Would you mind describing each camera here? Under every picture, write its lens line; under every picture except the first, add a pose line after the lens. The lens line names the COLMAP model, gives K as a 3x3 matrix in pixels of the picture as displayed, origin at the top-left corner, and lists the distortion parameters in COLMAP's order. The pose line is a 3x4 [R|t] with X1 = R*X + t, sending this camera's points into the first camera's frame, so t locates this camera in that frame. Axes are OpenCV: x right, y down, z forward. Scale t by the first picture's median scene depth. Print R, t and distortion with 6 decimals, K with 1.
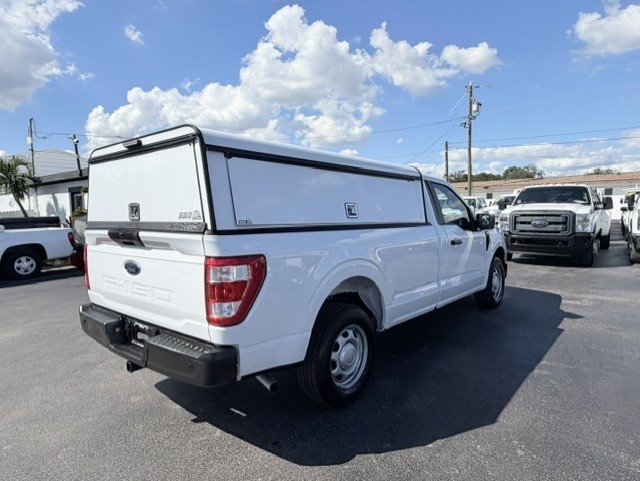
lens RADIAL K [[431.3, 0, 320.0], [0, 431.3, 240.5], [0, 0, 1]] dist [0.002918, 0.002807]
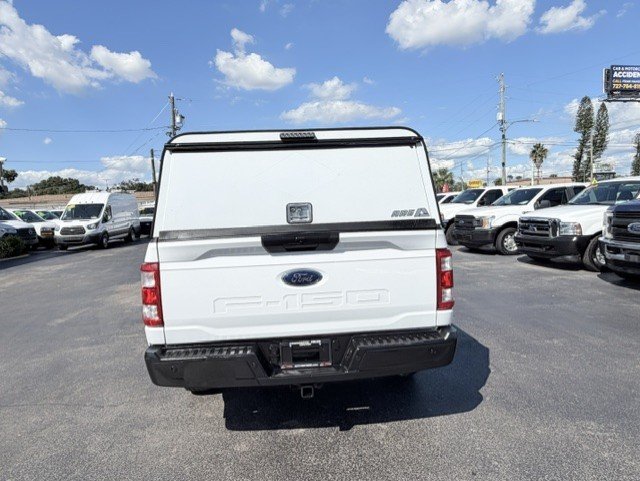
lens RADIAL K [[441.0, 0, 304.5], [0, 441.0, 238.5], [0, 0, 1]] dist [0.000383, -0.000558]
pose [[0.675443, -0.057277, 0.735184, -0.127068], [0.080150, 0.996775, 0.004020, -0.002092], [-0.733043, 0.056210, 0.677855, 0.045775]]
